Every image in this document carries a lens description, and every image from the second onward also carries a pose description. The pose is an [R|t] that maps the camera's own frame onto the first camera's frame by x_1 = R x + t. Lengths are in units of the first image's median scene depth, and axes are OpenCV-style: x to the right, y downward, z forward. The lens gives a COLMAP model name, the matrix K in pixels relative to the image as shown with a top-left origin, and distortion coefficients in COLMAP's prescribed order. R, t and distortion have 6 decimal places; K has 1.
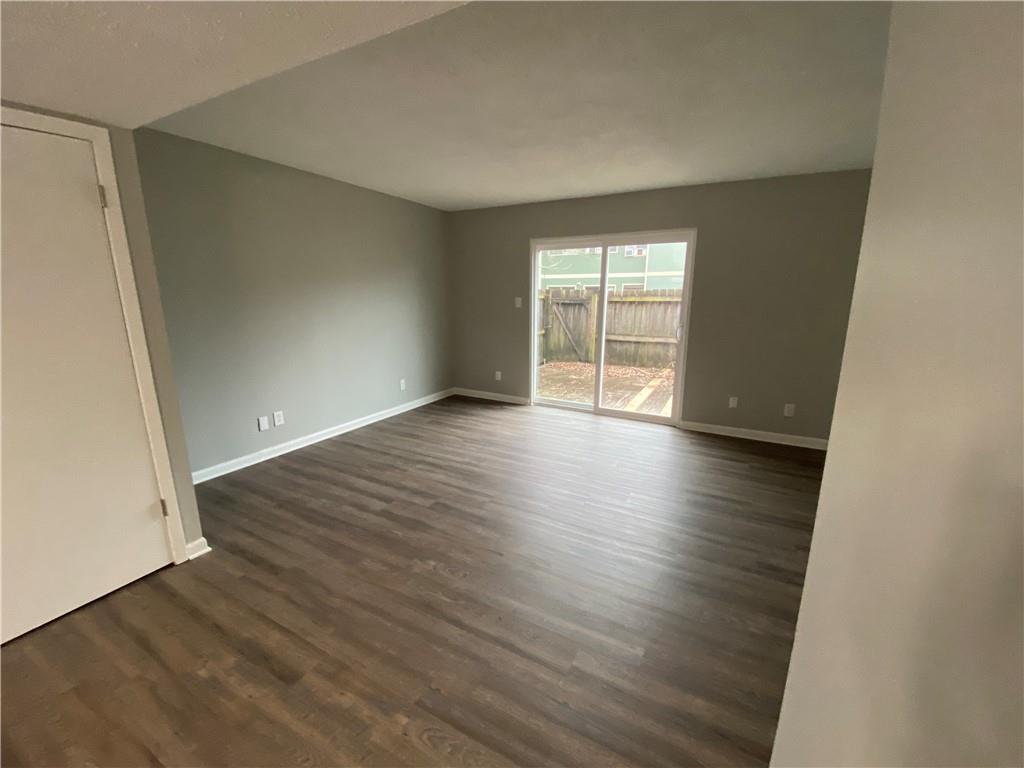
lens RADIAL K [[412.8, 0, 512.0], [0, 412.8, 384.0], [0, 0, 1]] dist [0.017660, -0.019756]
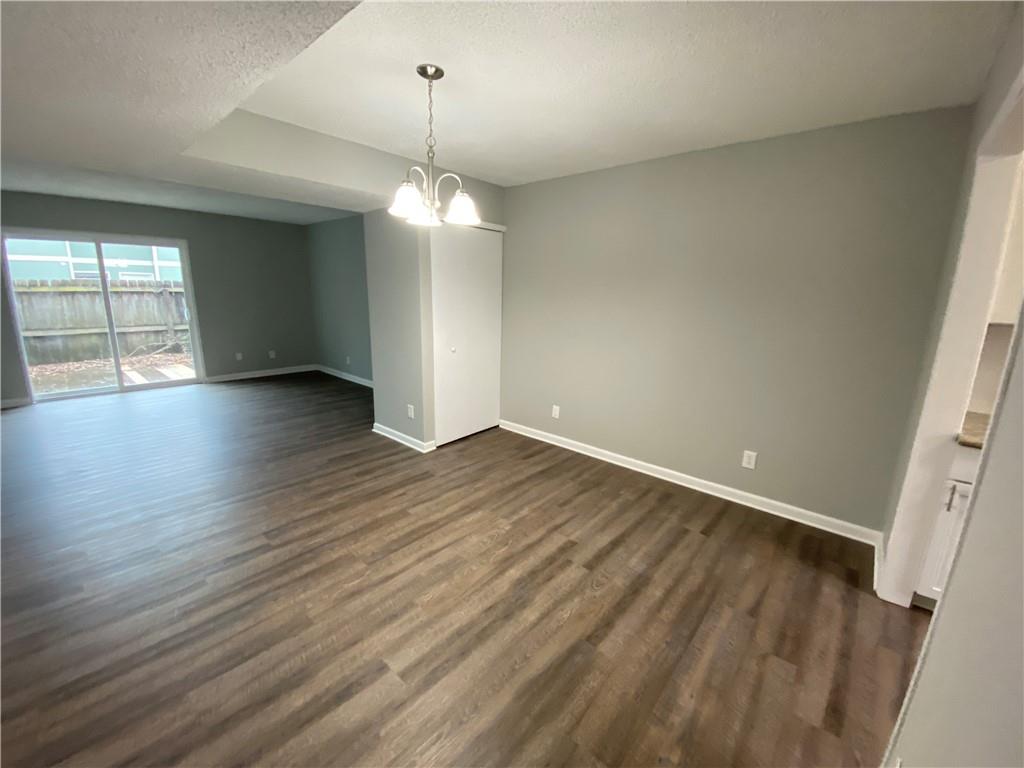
lens RADIAL K [[412.8, 0, 512.0], [0, 412.8, 384.0], [0, 0, 1]] dist [0.017660, -0.019756]
pose [[0.213107, -0.211547, 0.953852, -0.602467], [0.188914, 0.966776, 0.172207, 0.055560], [-0.958591, 0.143497, 0.245991, -0.274279]]
